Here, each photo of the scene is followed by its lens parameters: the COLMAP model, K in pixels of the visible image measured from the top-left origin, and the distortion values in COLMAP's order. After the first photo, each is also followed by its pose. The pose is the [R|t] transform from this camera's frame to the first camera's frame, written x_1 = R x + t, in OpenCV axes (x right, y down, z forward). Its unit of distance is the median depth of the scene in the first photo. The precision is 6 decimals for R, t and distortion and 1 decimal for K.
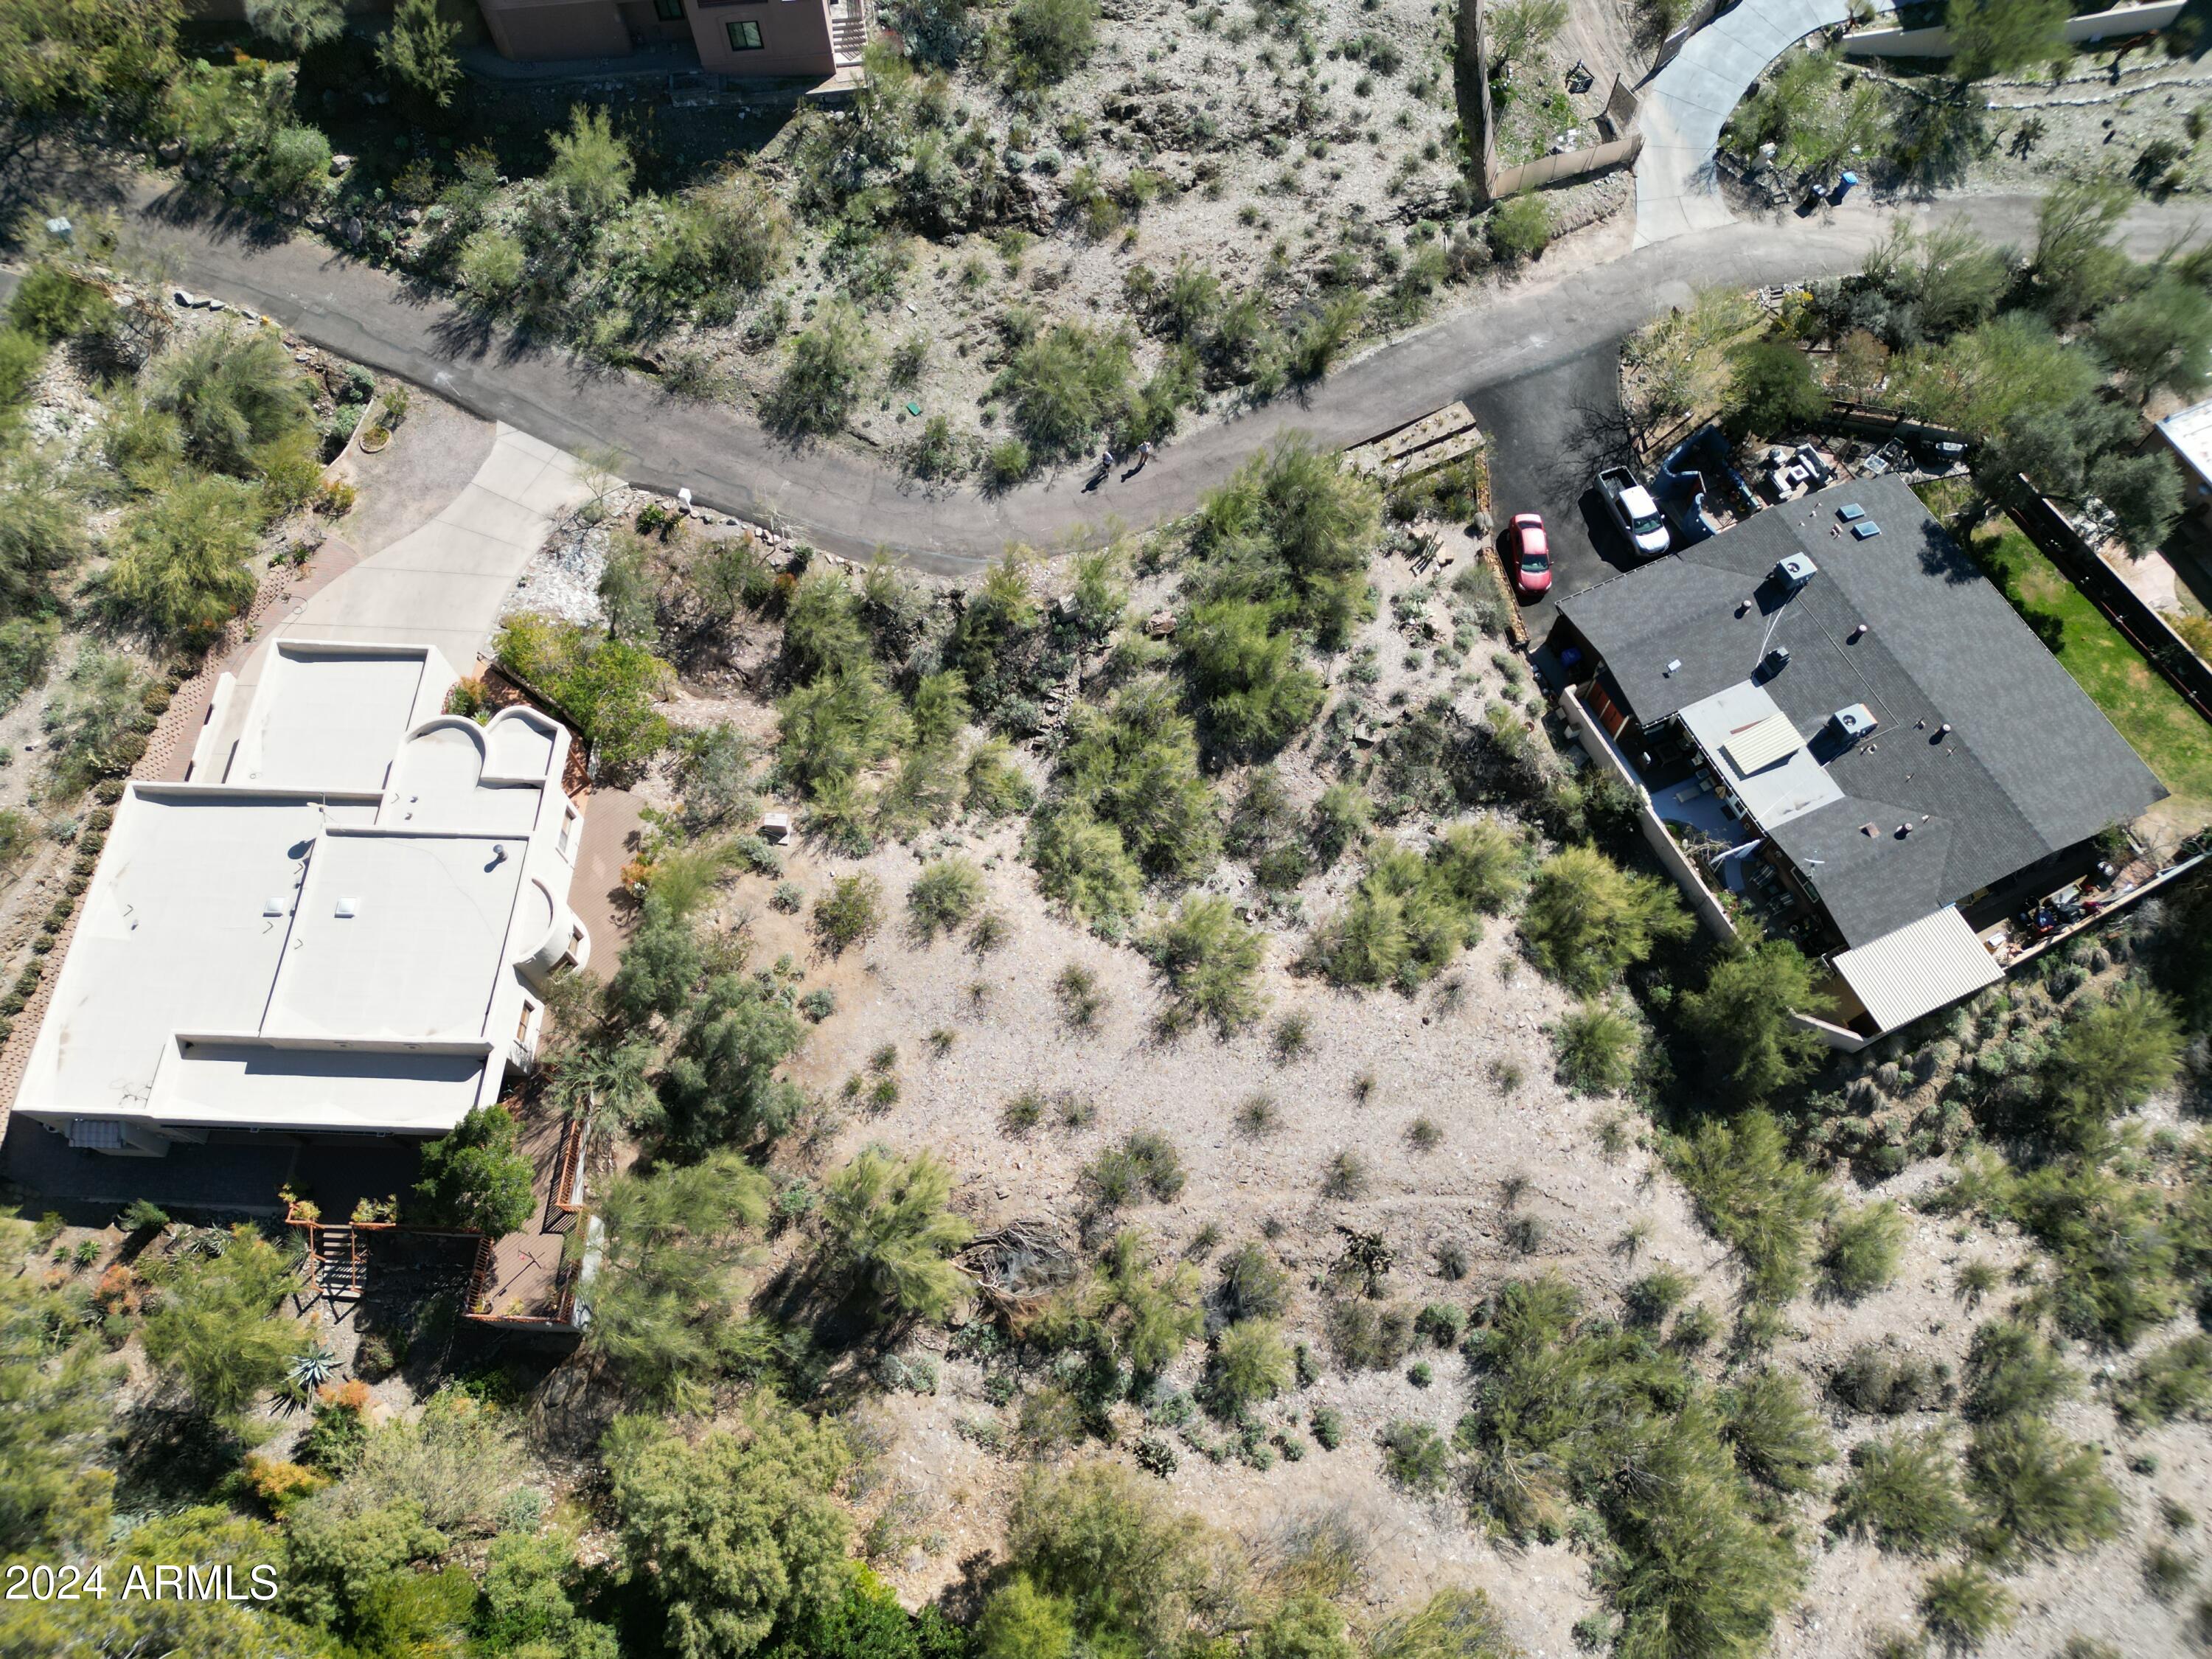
lens RADIAL K [[1554.0, 0, 1105.0], [0, 1554.0, 826.3], [0, 0, 1]] dist [0.075417, -0.080906]
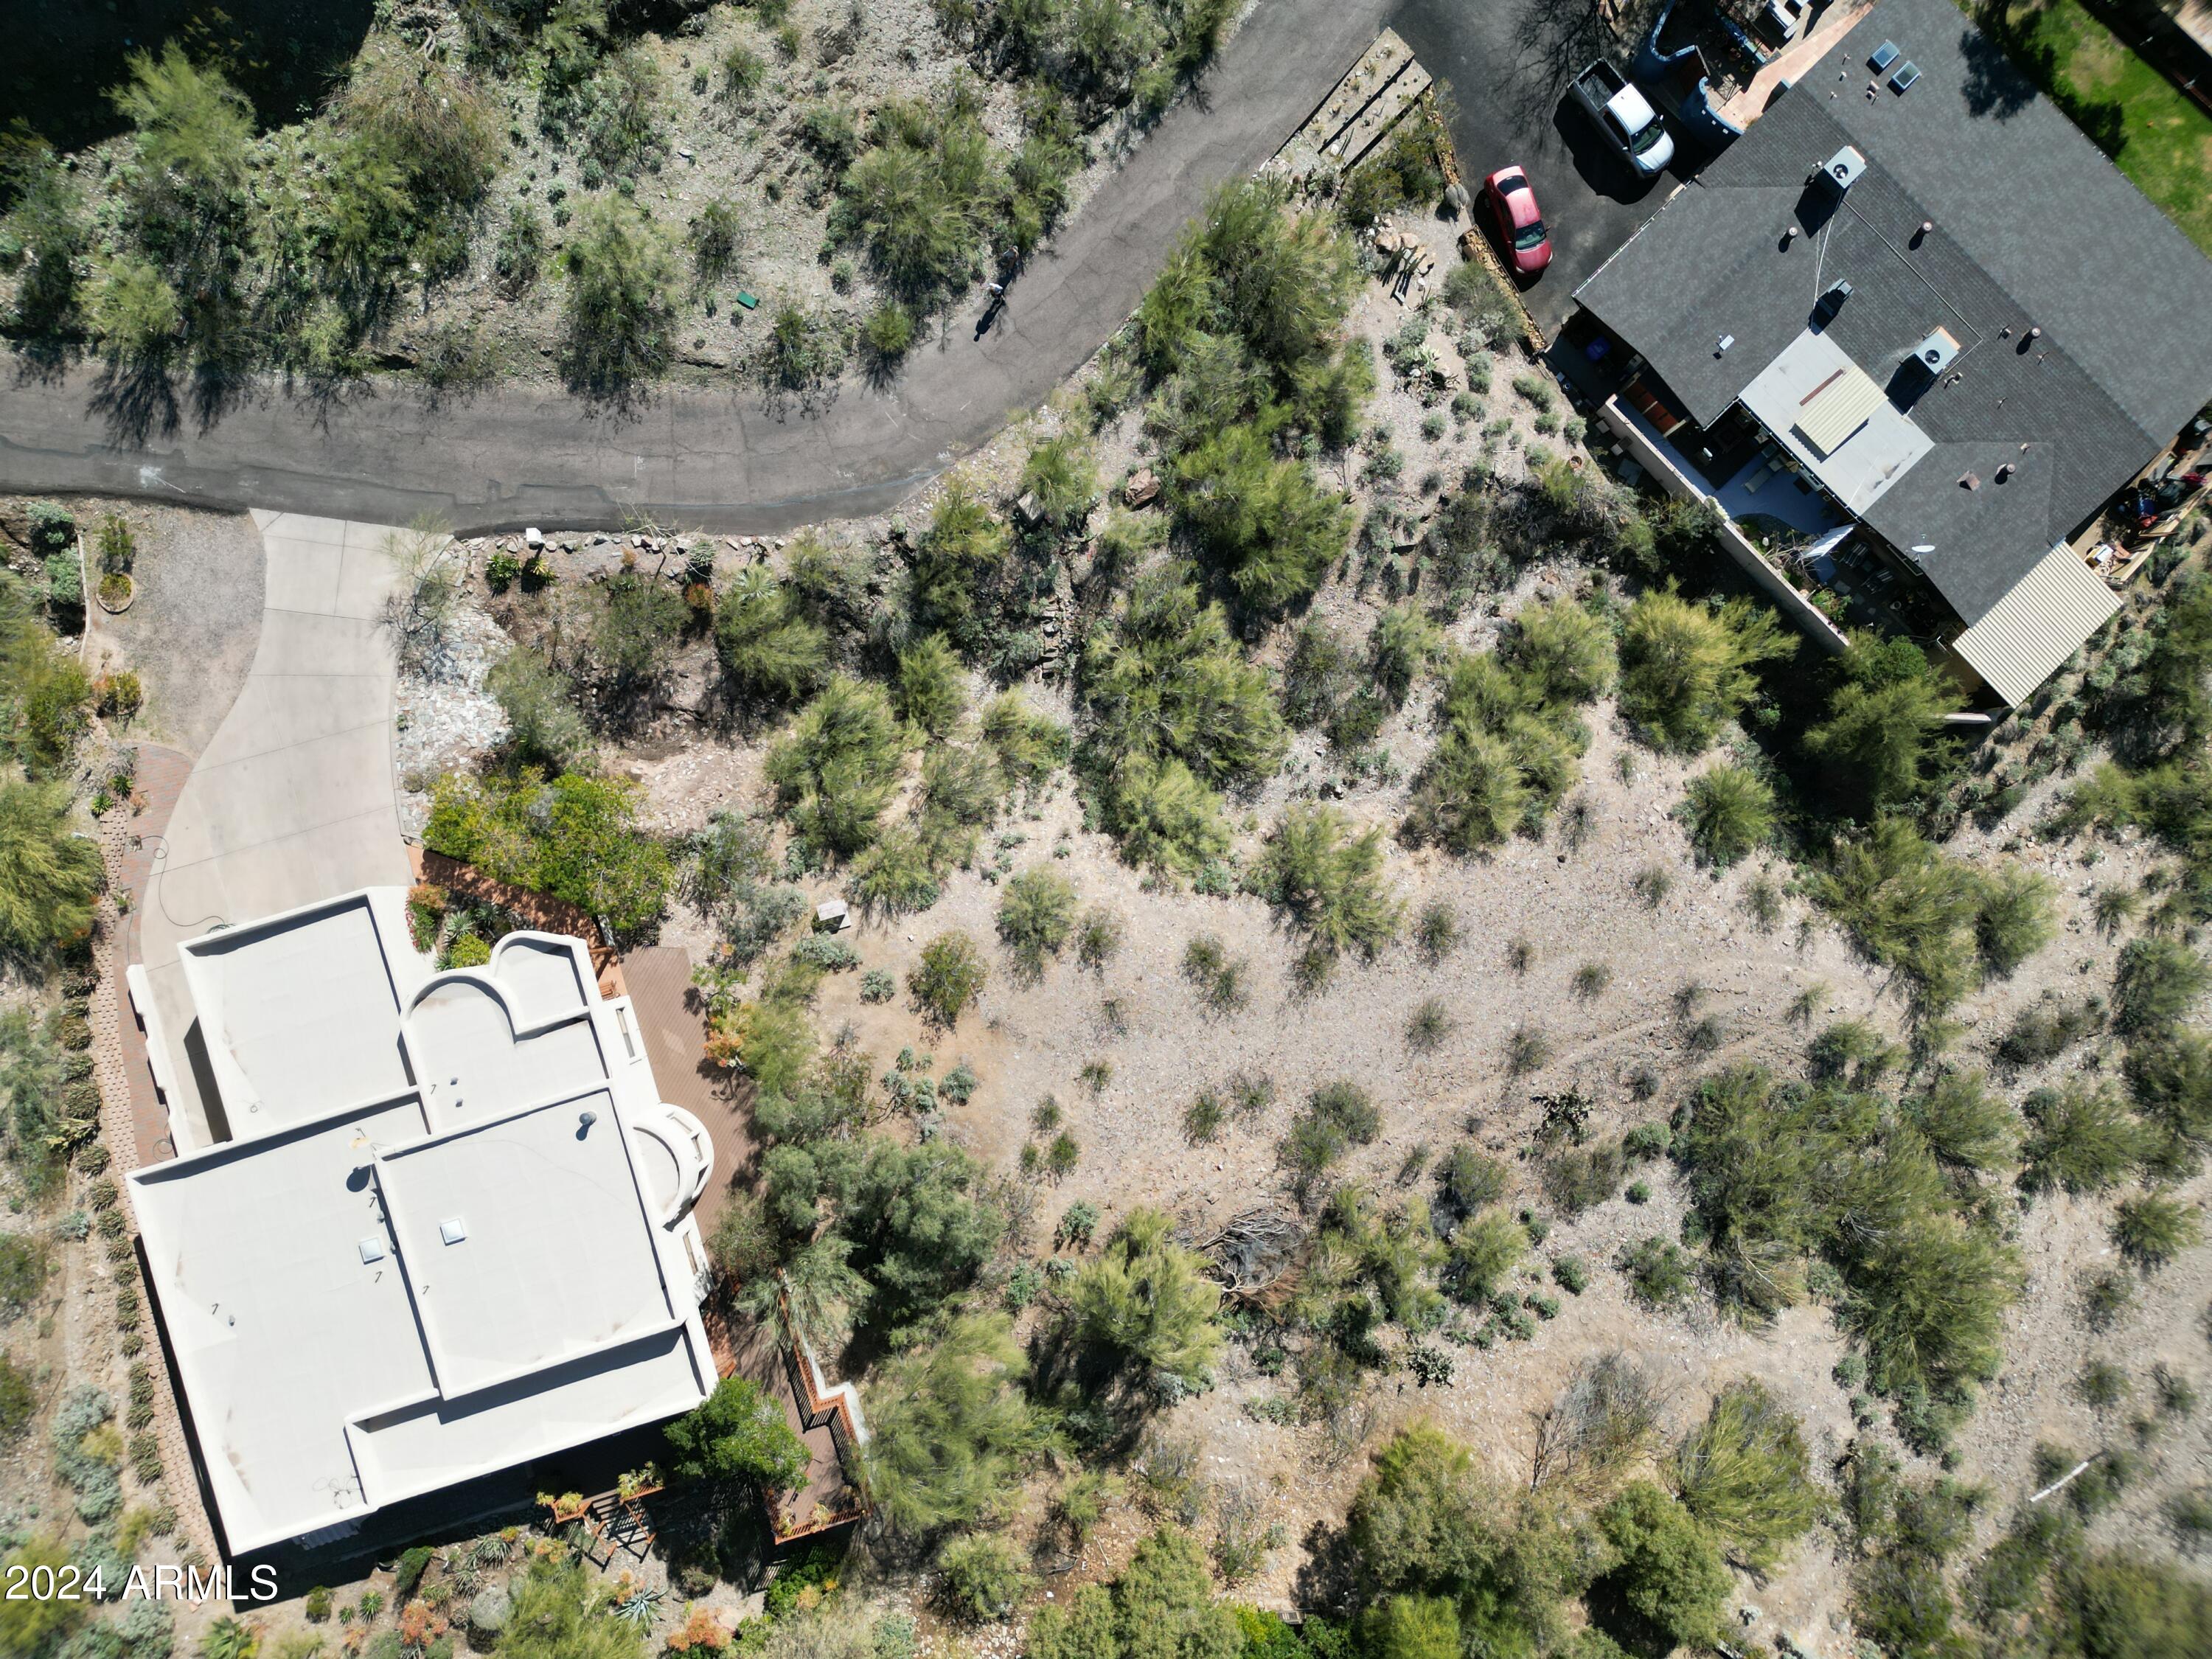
lens RADIAL K [[1560.2, 0, 1106.0], [0, 1560.2, 829.5], [0, 0, 1]] dist [0.057139, -0.055319]
pose [[0.942809, -0.332035, 0.029383, -0.068031], [0.290843, 0.862496, 0.414139, -0.328644], [-0.162851, -0.381908, 0.909739, 0.174818]]
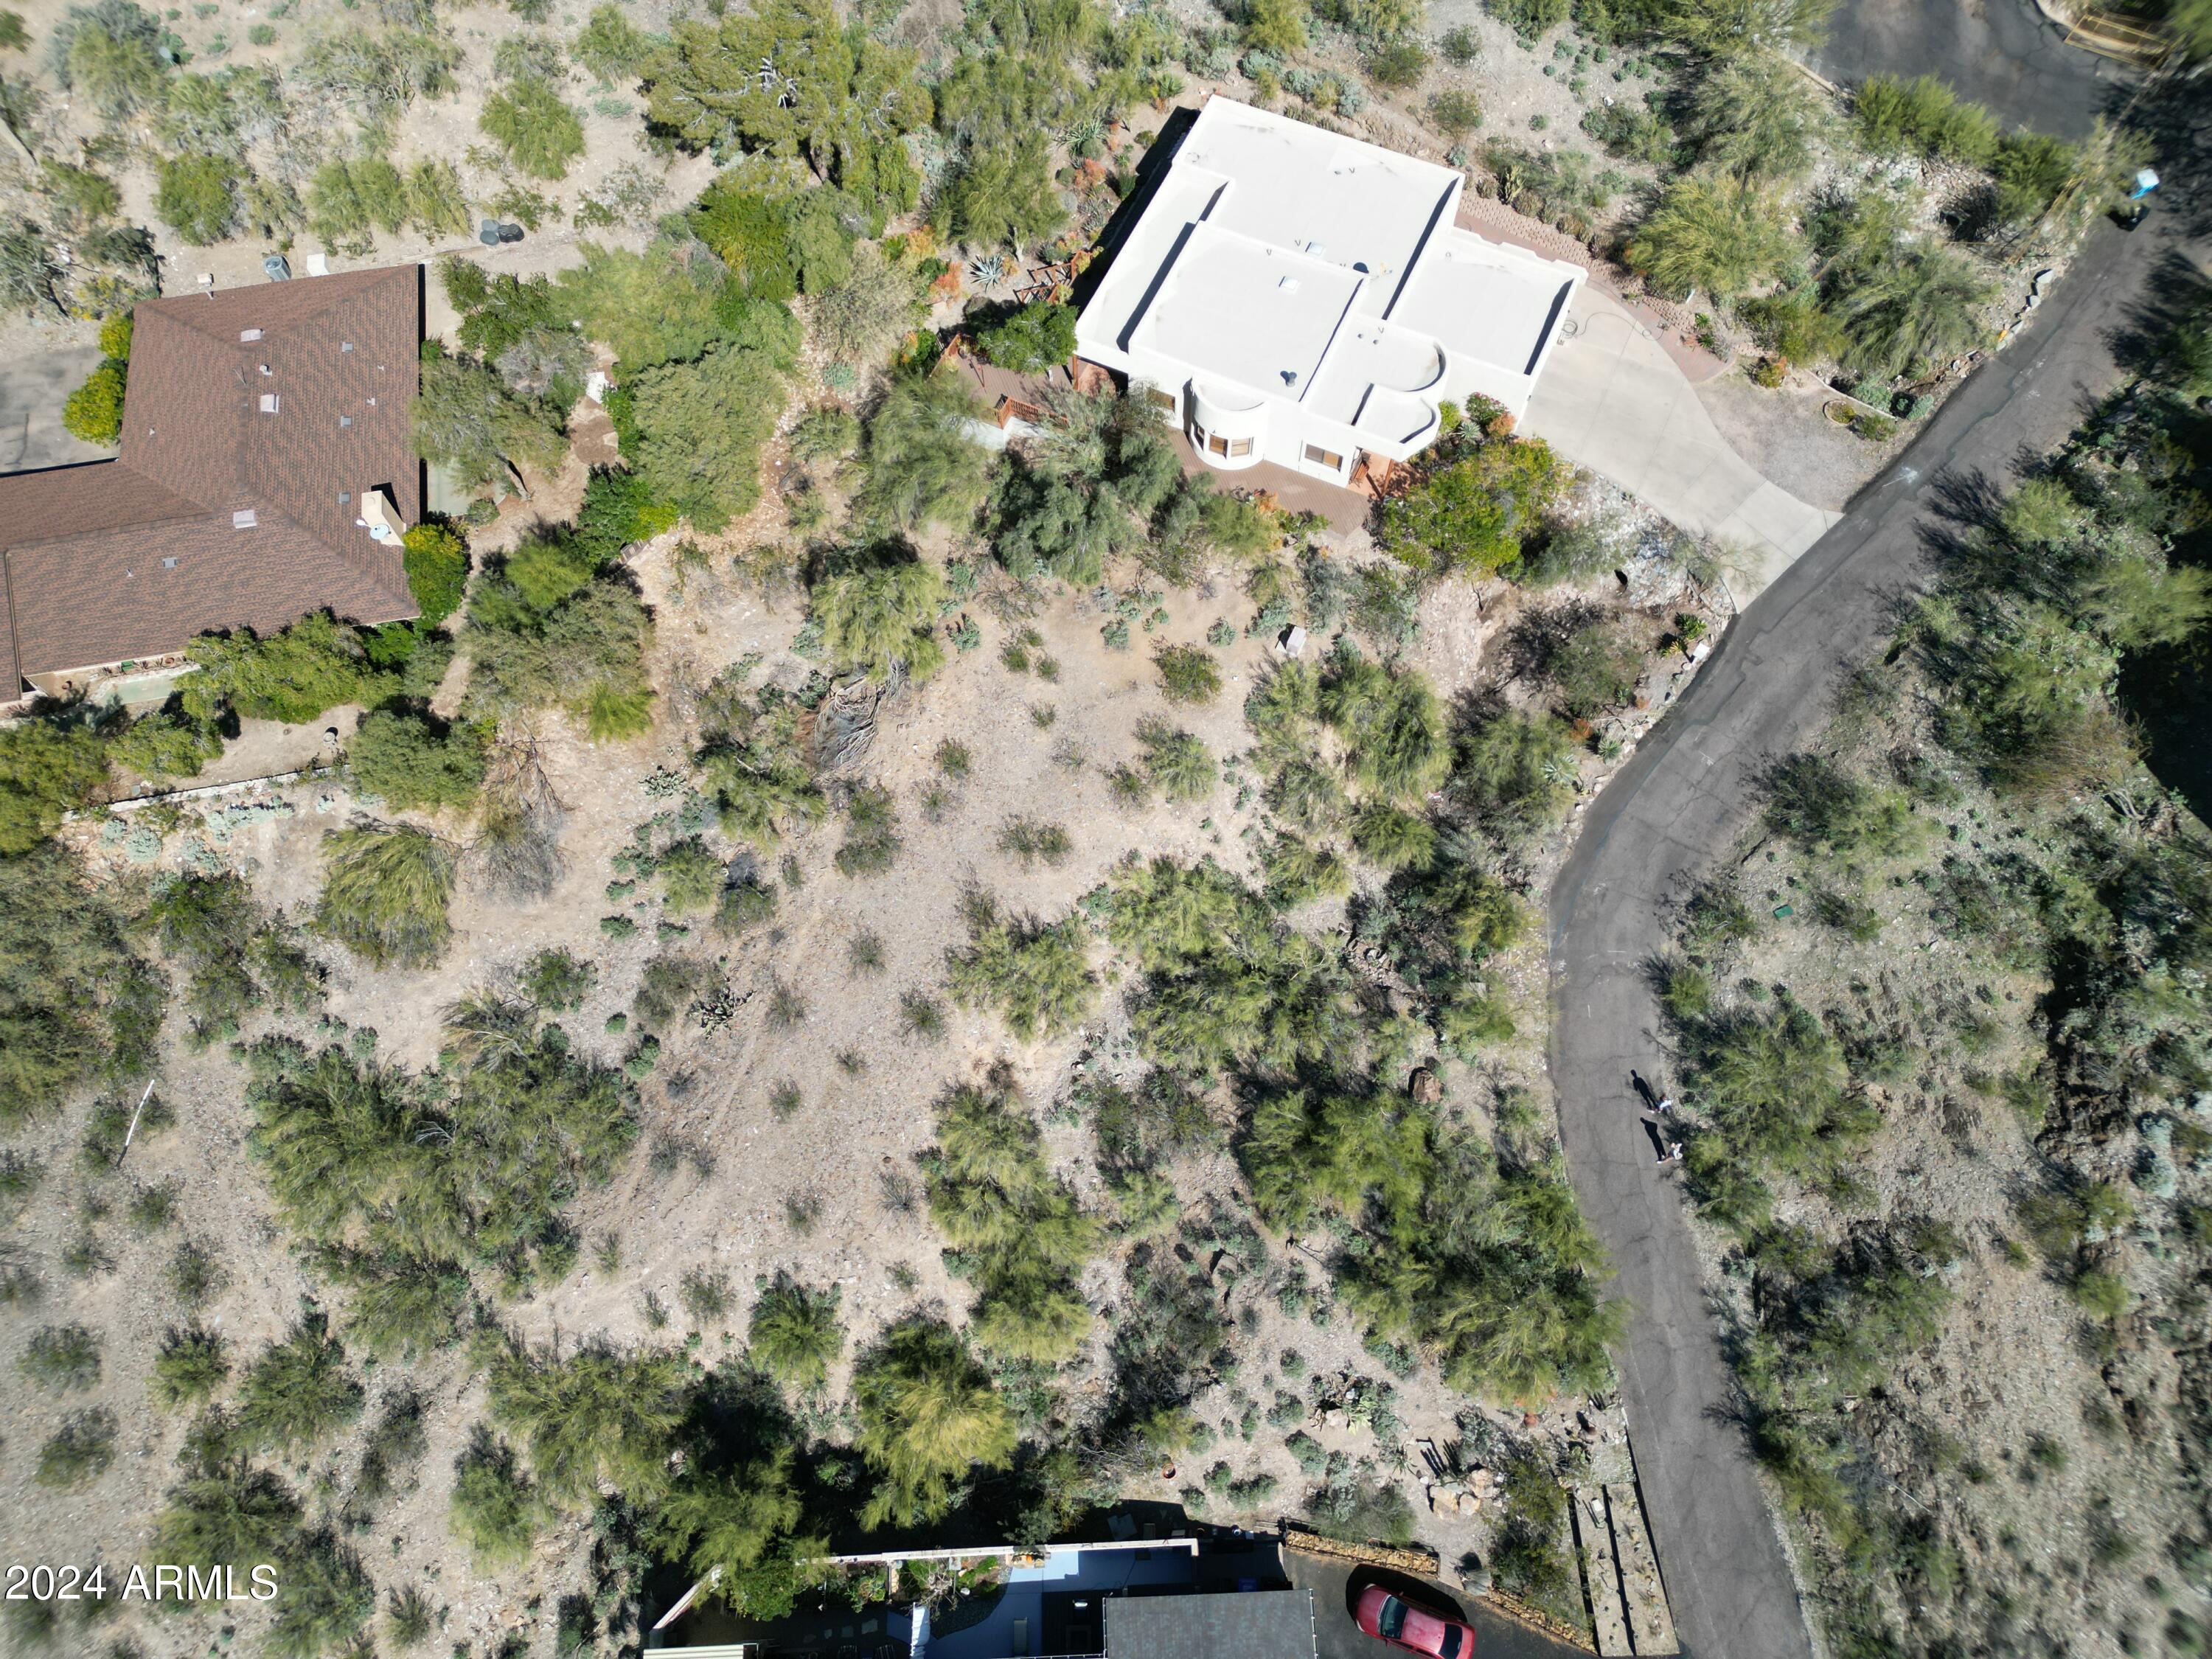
lens RADIAL K [[1554.0, 0, 1105.0], [0, 1554.0, 826.3], [0, 0, 1]] dist [0.075417, -0.080906]
pose [[-0.382849, 0.840879, -0.382555, 0.318505], [-0.825433, -0.125418, 0.550391, -0.448560], [0.414833, 0.526491, 0.742106, 0.208589]]
